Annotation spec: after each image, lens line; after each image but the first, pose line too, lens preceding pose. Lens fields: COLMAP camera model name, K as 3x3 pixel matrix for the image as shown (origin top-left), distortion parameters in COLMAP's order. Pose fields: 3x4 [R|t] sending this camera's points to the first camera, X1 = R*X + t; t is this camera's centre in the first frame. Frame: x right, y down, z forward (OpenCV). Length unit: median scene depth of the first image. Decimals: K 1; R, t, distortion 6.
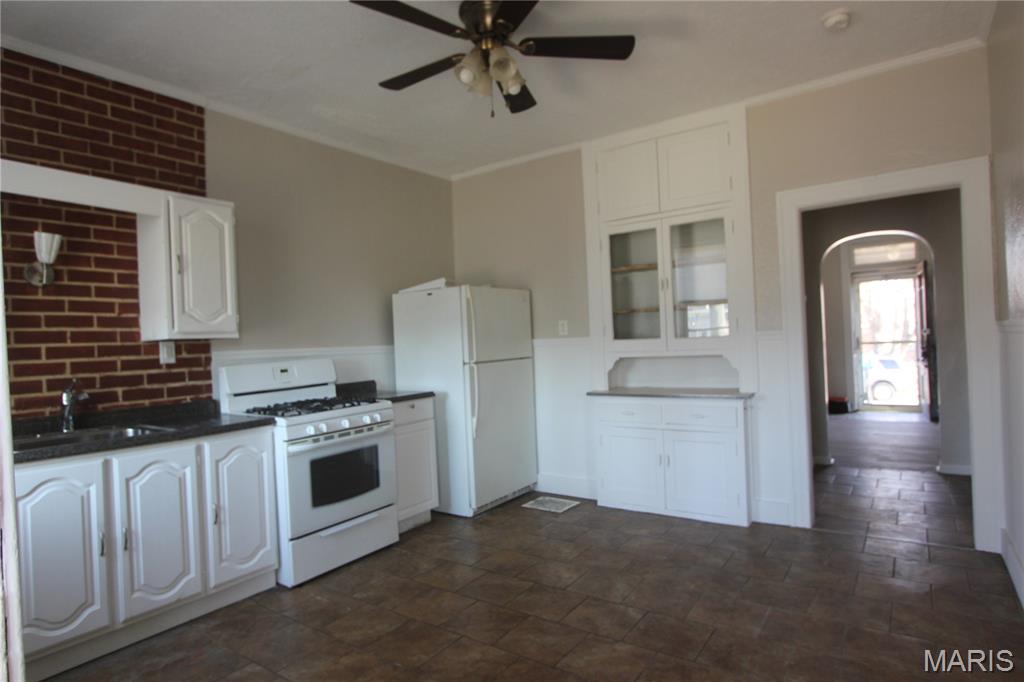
lens RADIAL K [[572.8, 0, 515.0], [0, 572.8, 339.5], [0, 0, 1]] dist [-0.004832, 0.001386]
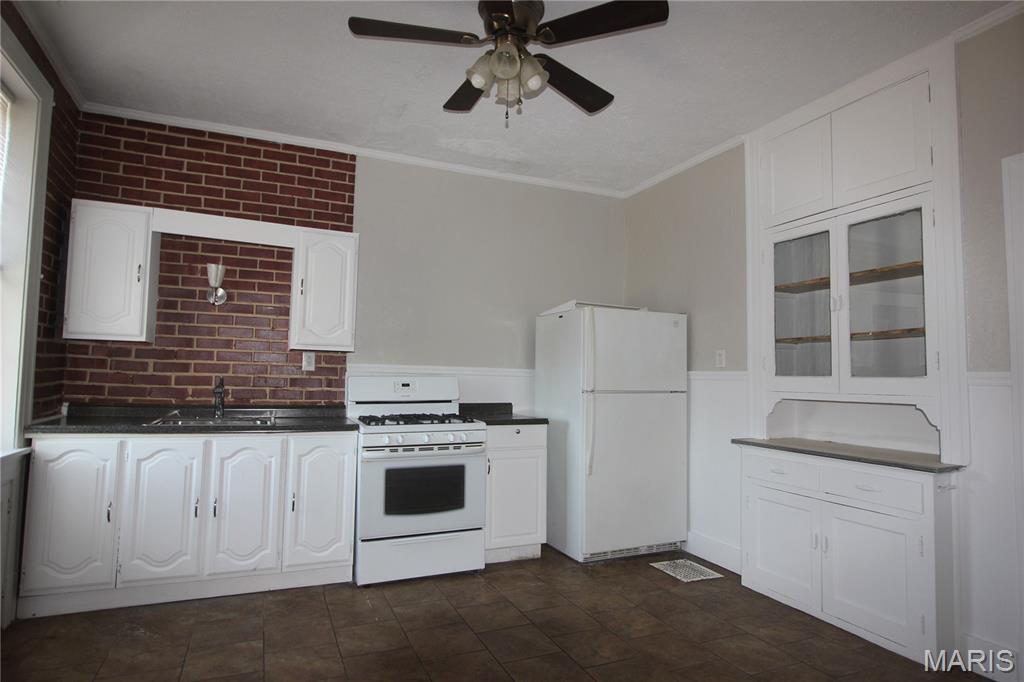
lens RADIAL K [[572.8, 0, 511.9], [0, 572.8, 342.1], [0, 0, 1]] dist [-0.004832, 0.001386]
pose [[0.853538, 0.024653, -0.520447, 0.367651], [-0.053802, 0.997711, -0.040975, 0.008635], [0.518246, 0.062975, 0.852910, 0.195195]]
